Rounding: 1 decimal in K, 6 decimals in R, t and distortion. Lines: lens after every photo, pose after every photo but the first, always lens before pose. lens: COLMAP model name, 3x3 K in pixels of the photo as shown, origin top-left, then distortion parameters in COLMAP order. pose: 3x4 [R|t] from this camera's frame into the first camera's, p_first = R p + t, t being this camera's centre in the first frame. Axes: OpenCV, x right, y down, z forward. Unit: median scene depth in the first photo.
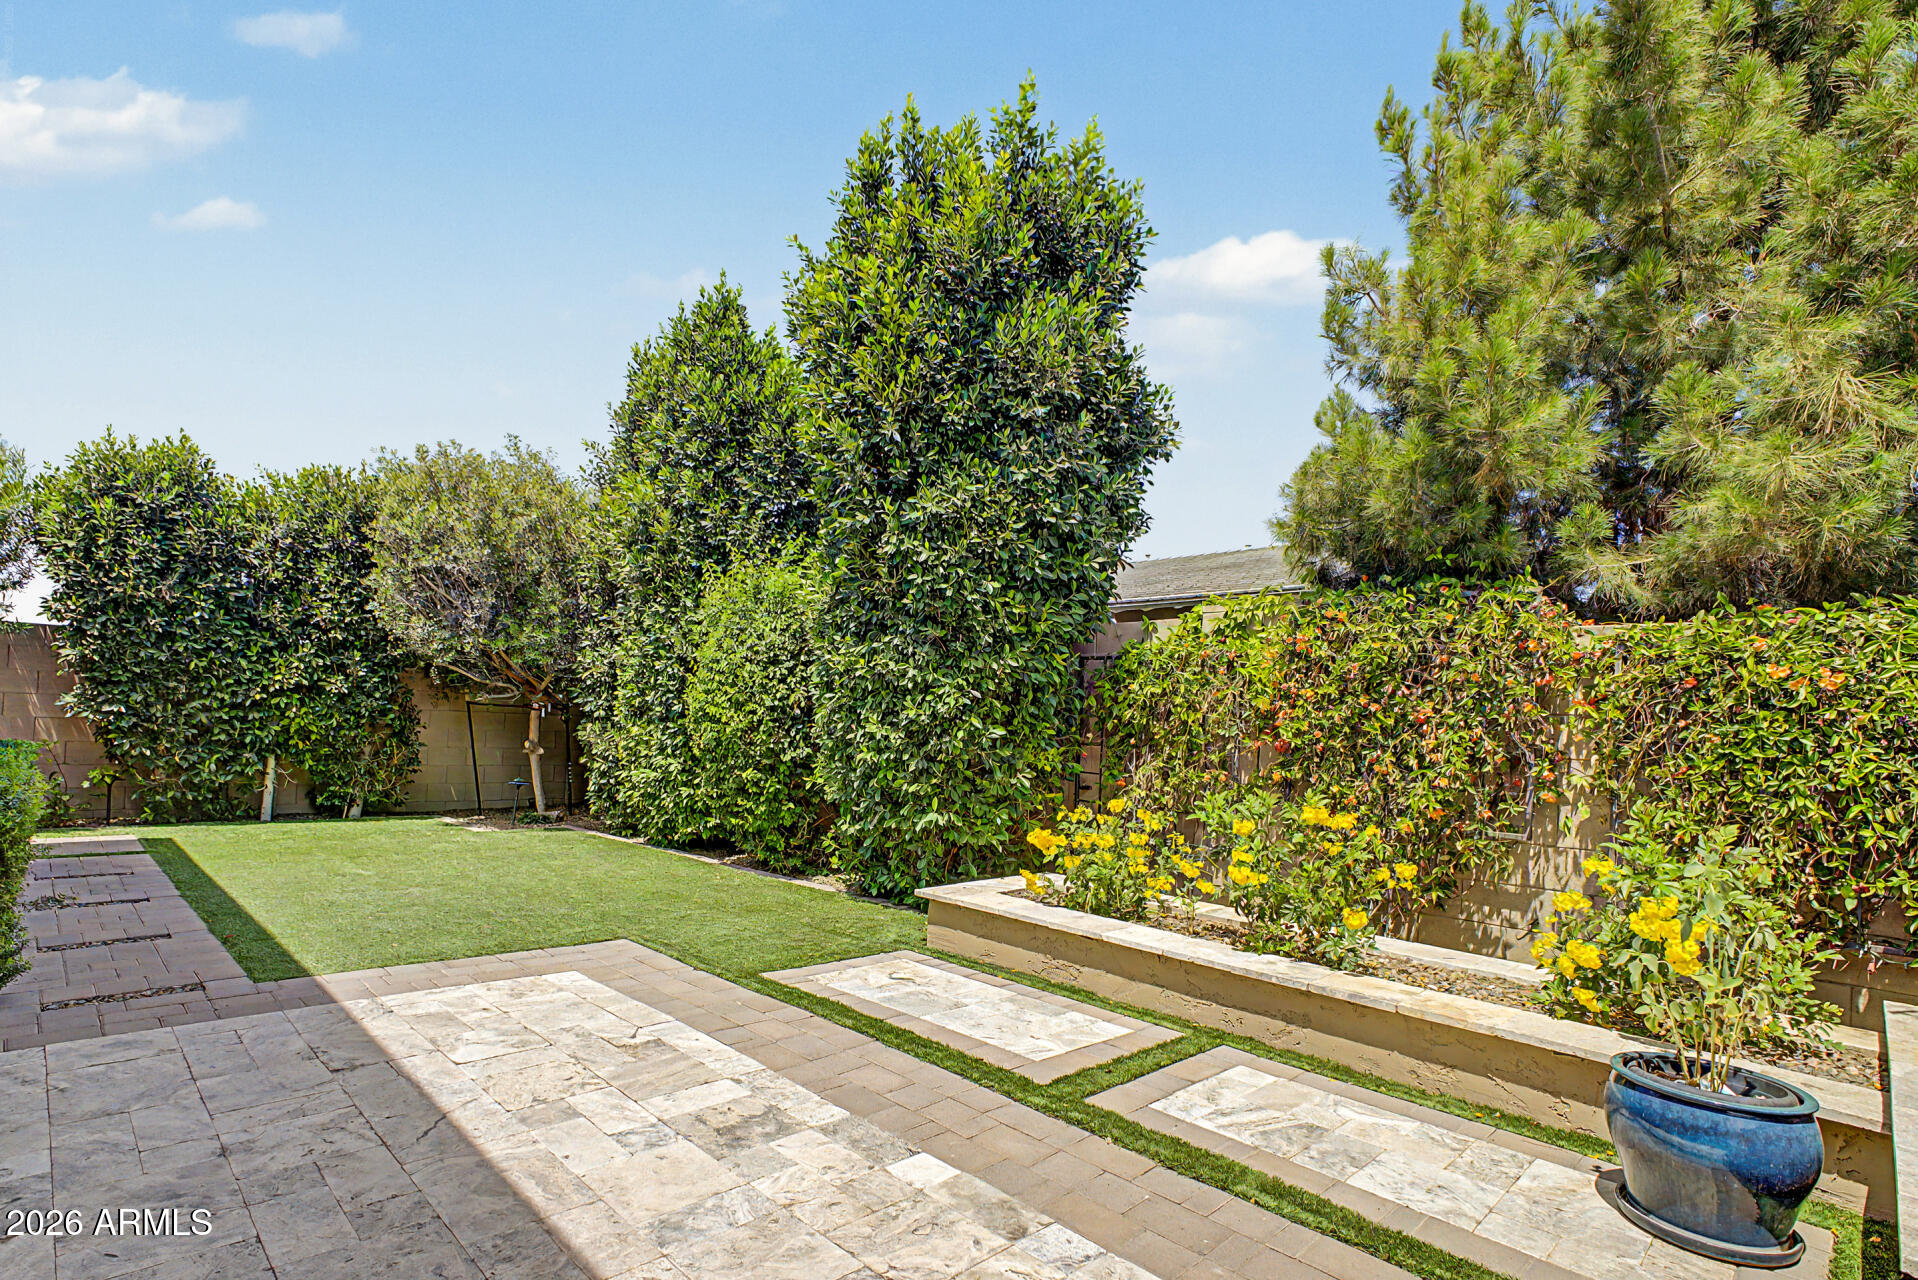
lens RADIAL K [[919.4, 0, 961.1], [0, 919.4, 712.5], [0, 0, 1]] dist [0.013634, -0.002811]
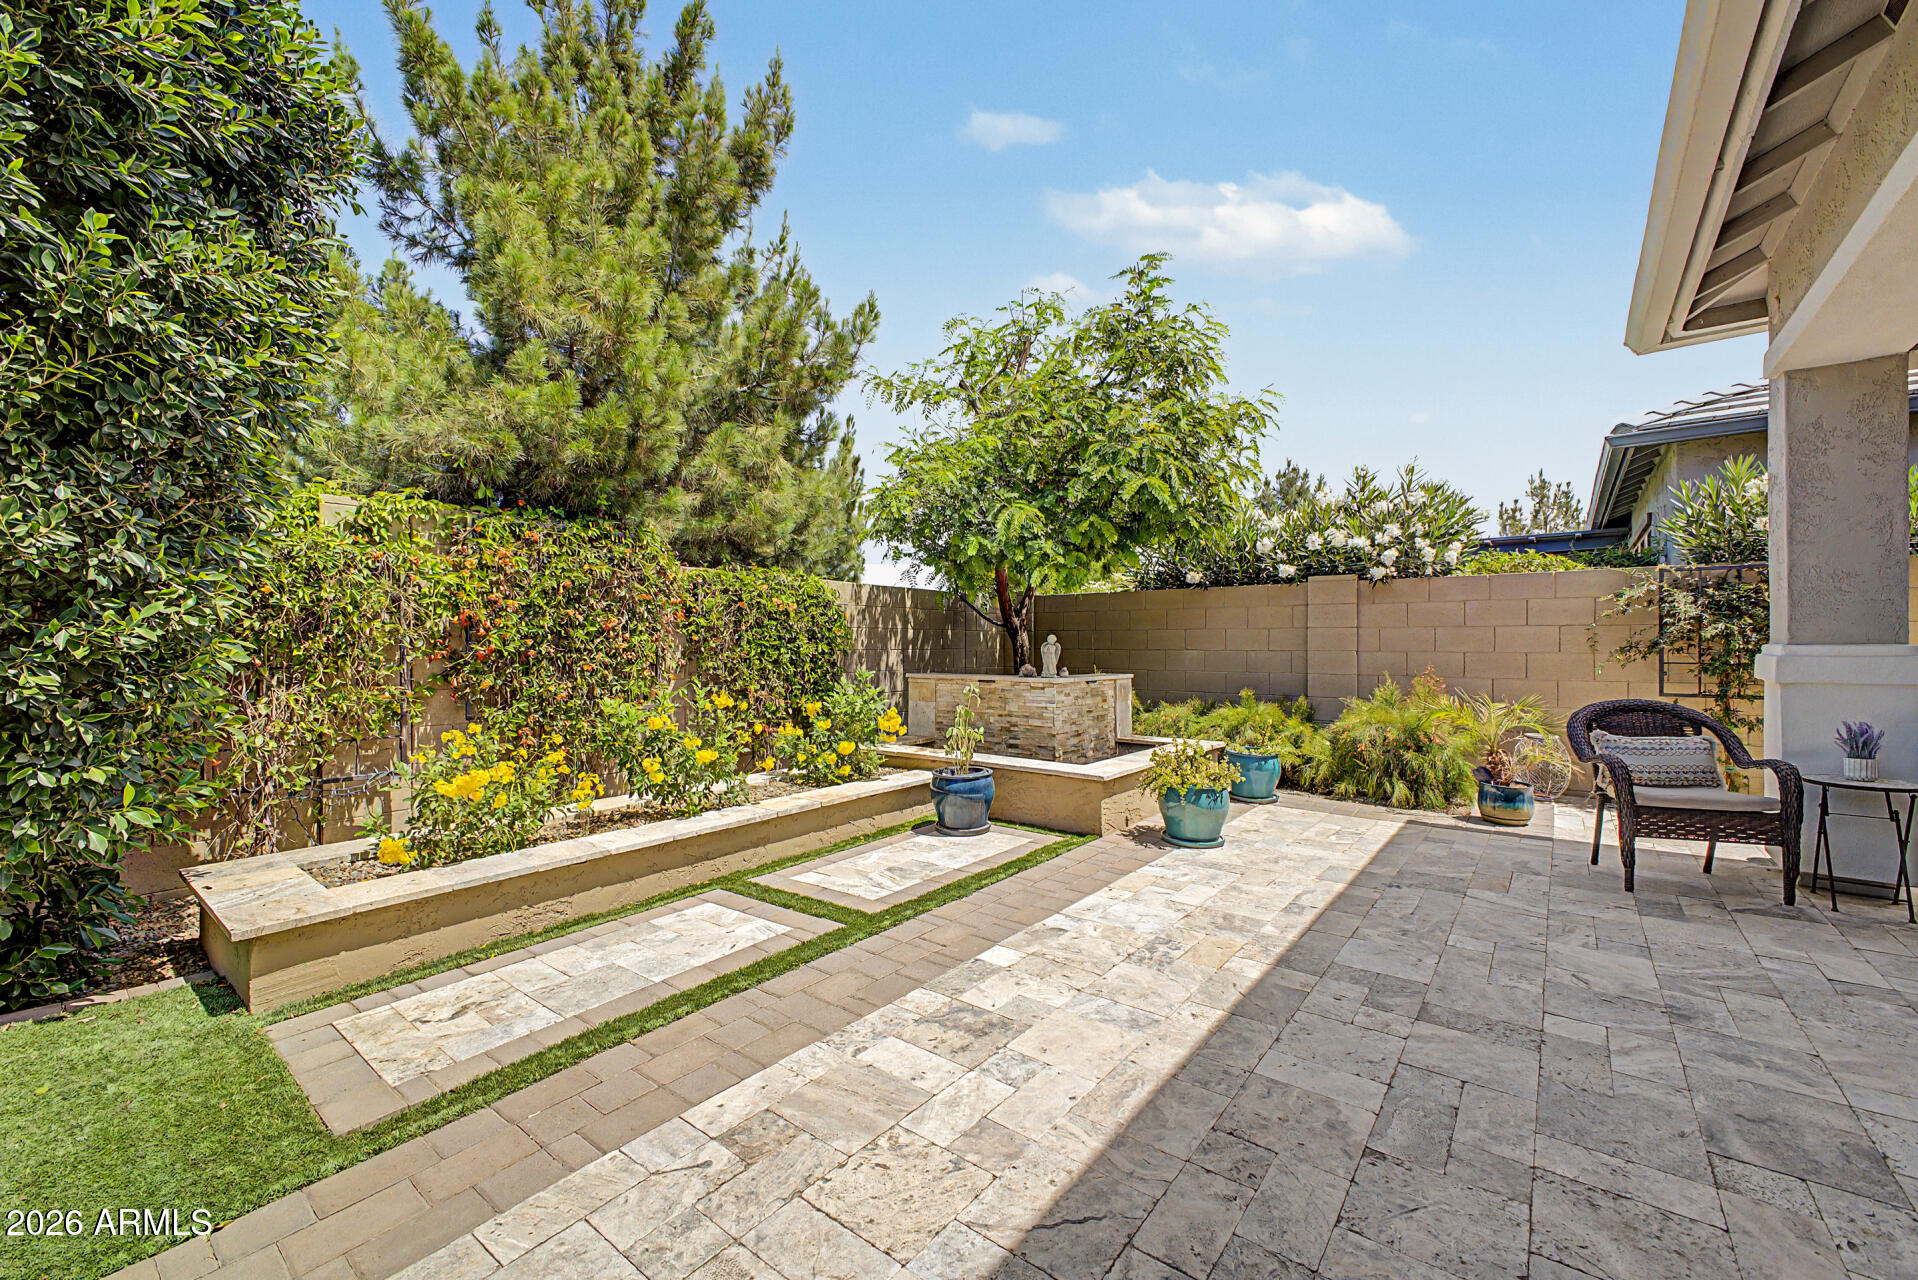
lens RADIAL K [[758.6, 0, 948.7], [0, 758.6, 658.9], [0, 0, 1]] dist [0.018627, -0.001238]
pose [[-0.099542, -0.067052, 0.992772, -0.784078], [-0.012107, 0.997735, 0.066173, -0.032392], [-0.994960, -0.005432, -0.100129, 0.792927]]
